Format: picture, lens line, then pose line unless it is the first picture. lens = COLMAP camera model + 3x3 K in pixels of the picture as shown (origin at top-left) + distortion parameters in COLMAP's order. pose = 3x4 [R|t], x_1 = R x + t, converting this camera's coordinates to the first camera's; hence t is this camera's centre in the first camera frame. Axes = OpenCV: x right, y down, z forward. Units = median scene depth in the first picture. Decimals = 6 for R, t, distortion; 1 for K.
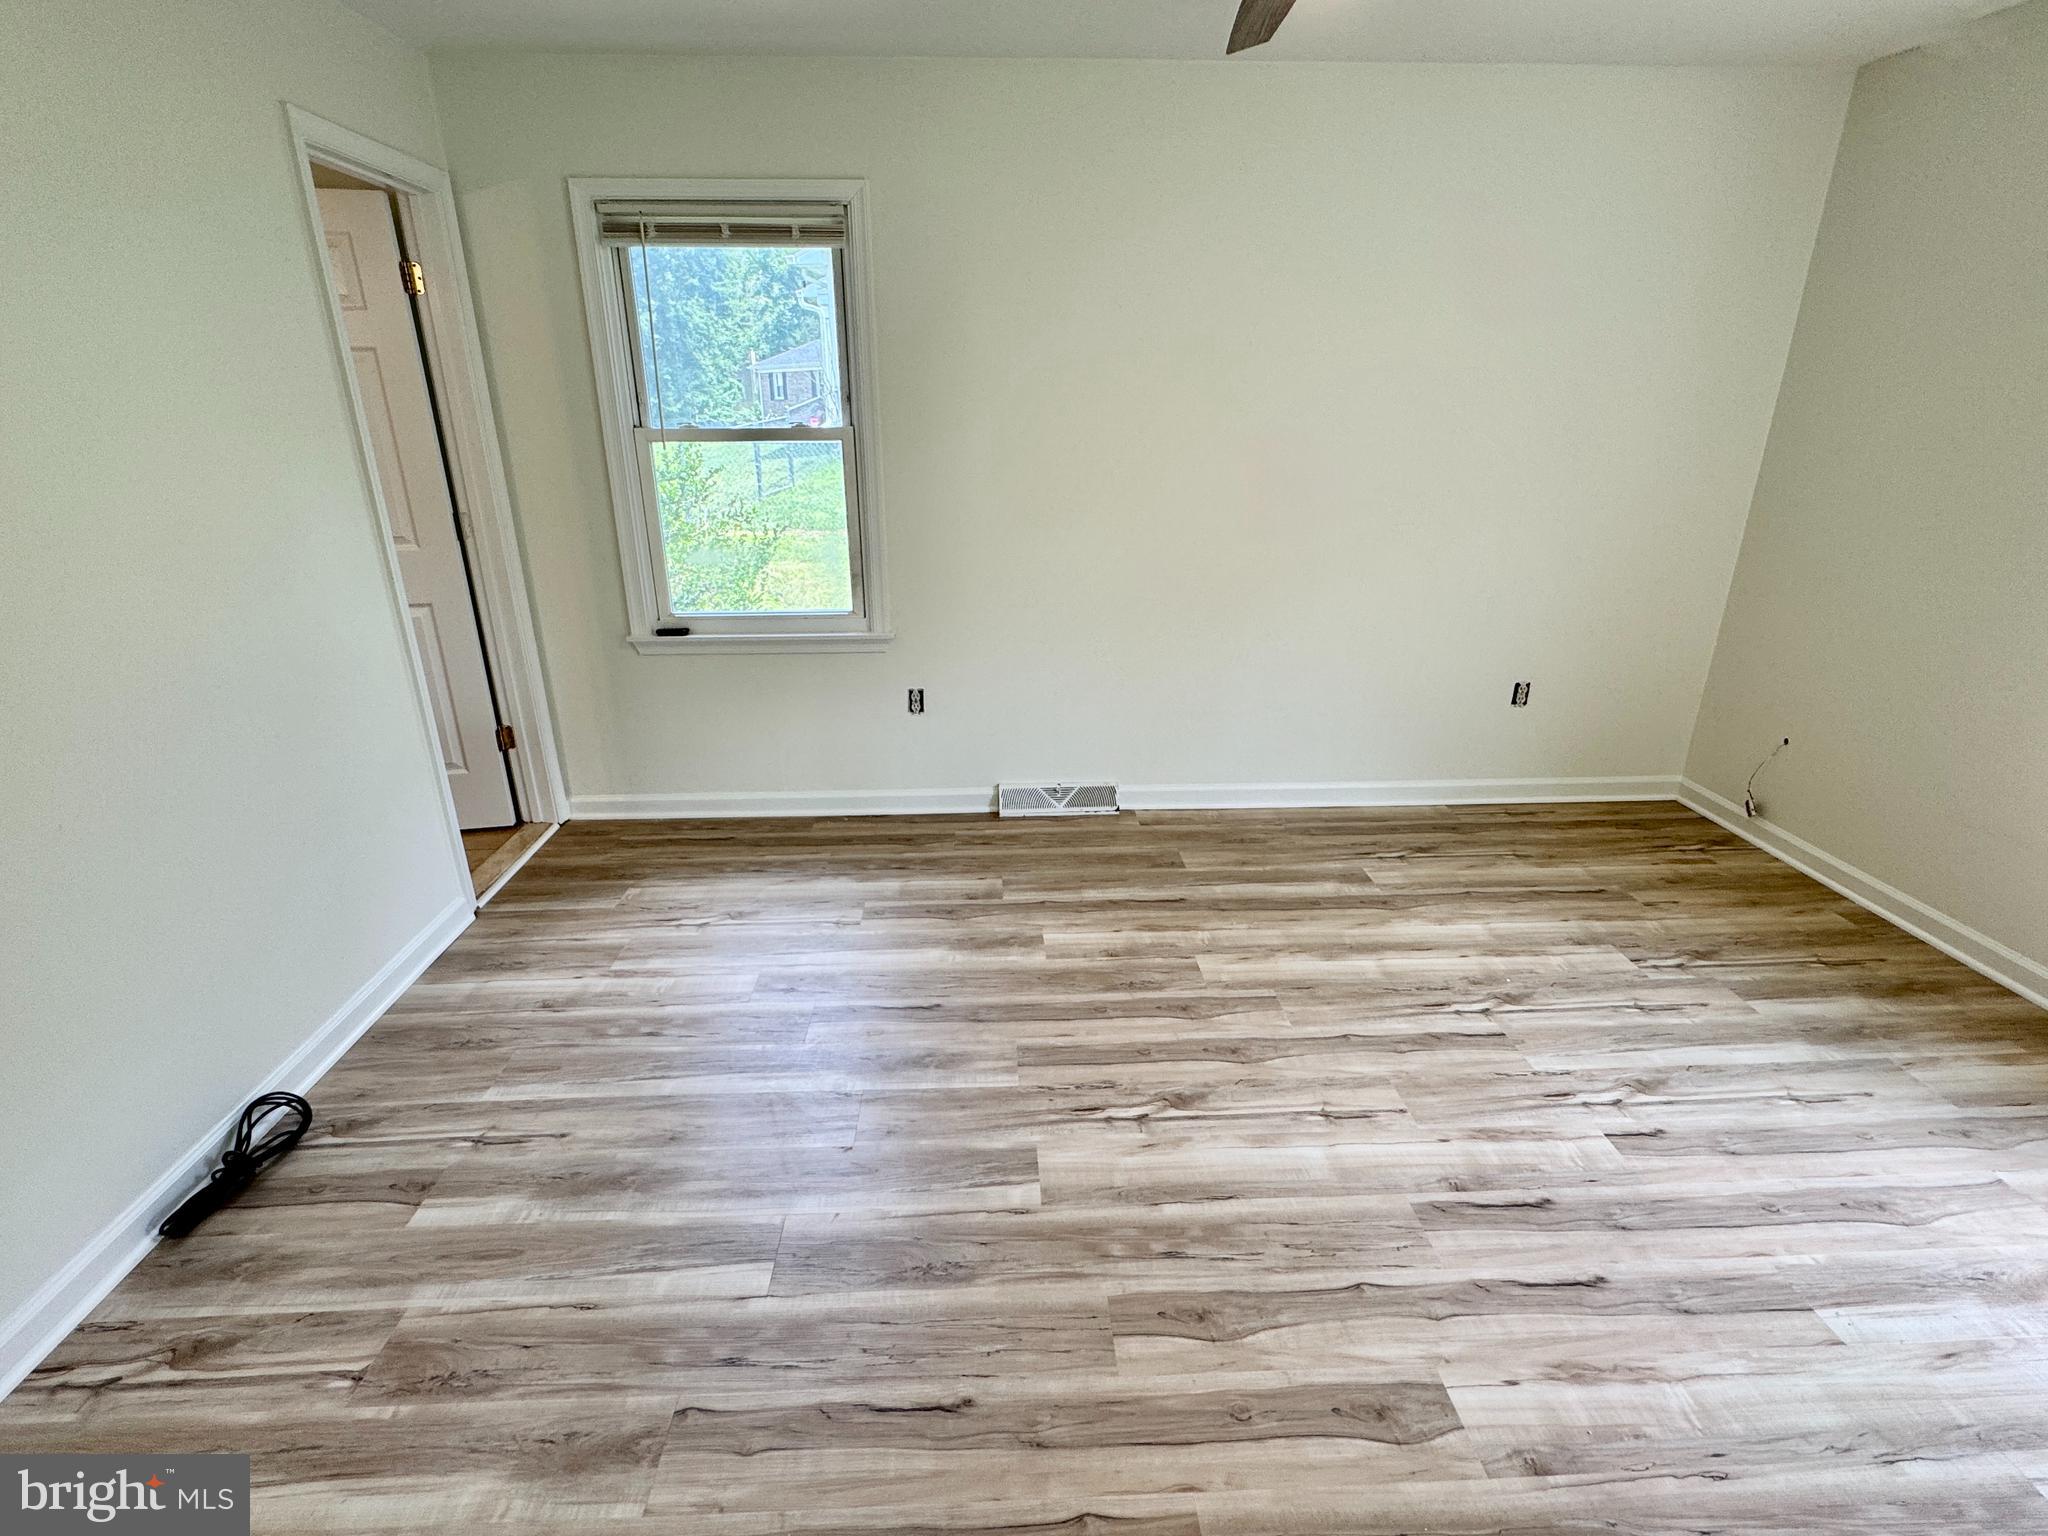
lens RADIAL K [[988.7, 0, 1020.6], [0, 988.7, 773.4], [0, 0, 1]] dist [-0.002695, -0.001431]
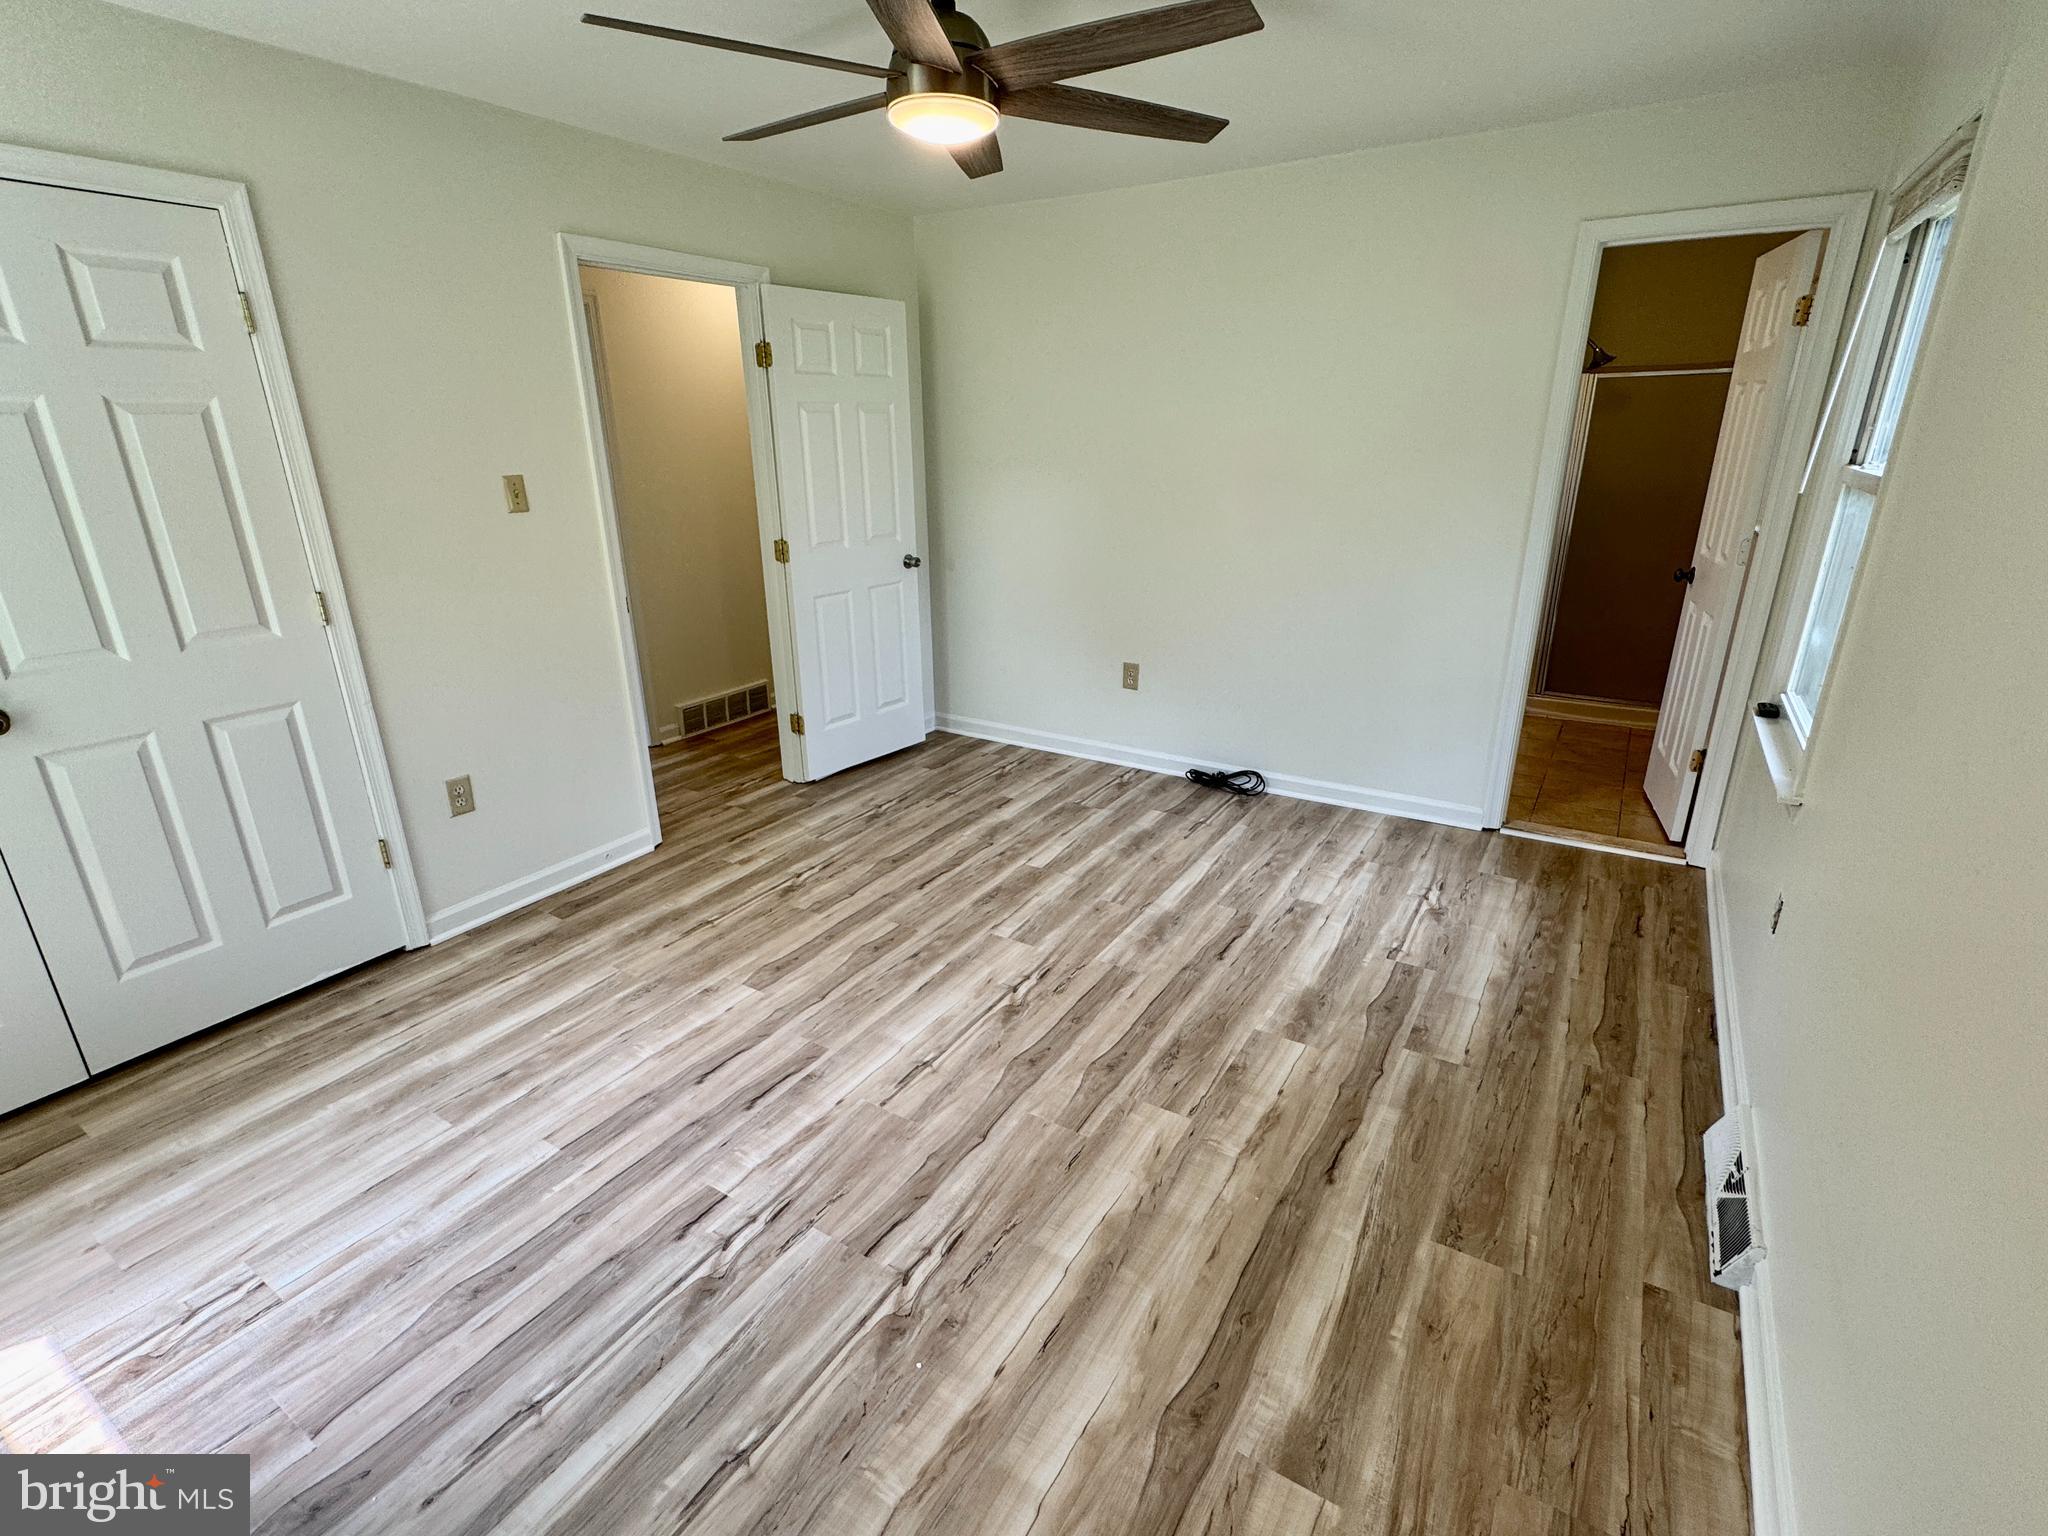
lens RADIAL K [[988.7, 0, 1020.6], [0, 988.7, 773.4], [0, 0, 1]] dist [-0.002695, -0.001431]
pose [[-0.583123, 0.280778, -0.762320, 0.991680], [-0.266687, 0.820209, 0.506098, -0.530658], [0.767363, 0.498418, -0.403403, 1.326455]]
